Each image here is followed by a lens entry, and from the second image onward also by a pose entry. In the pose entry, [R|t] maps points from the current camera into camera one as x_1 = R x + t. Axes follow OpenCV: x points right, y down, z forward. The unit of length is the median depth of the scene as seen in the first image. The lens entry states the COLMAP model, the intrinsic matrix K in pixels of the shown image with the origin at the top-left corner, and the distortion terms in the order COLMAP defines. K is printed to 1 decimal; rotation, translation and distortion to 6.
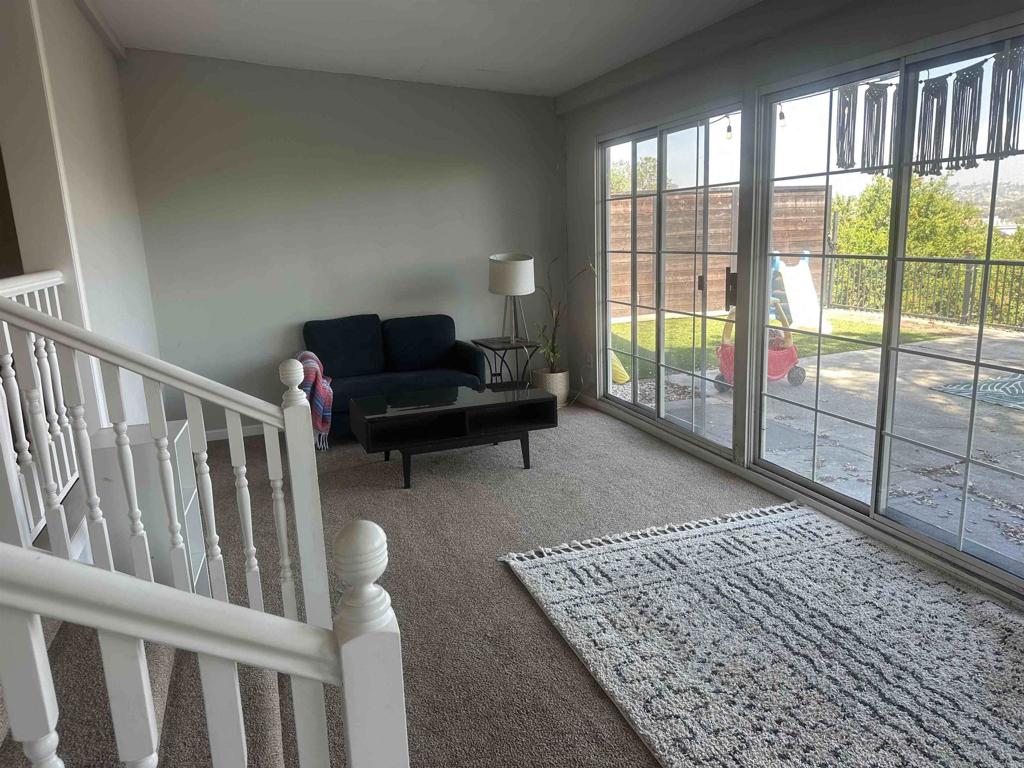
lens RADIAL K [[717.0, 0, 515.9], [0, 717.0, 374.4], [0, 0, 1]] dist [0.055367, -0.062061]
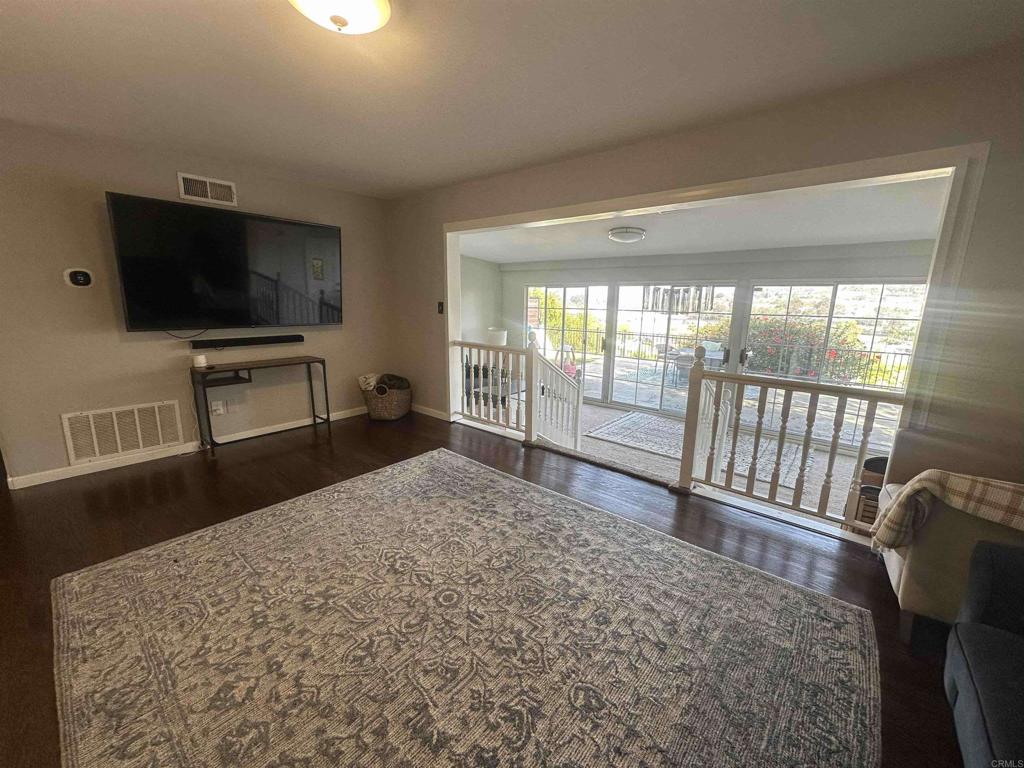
lens RADIAL K [[408.1, 0, 512.0], [0, 408.1, 382.5], [0, 0, 1]] dist [0.001053, -0.000473]
pose [[0.866886, -0.050658, 0.495925, -1.046848], [0.052490, 0.998569, 0.010249, 0.002700], [-0.495735, 0.017146, 0.868305, -0.334719]]
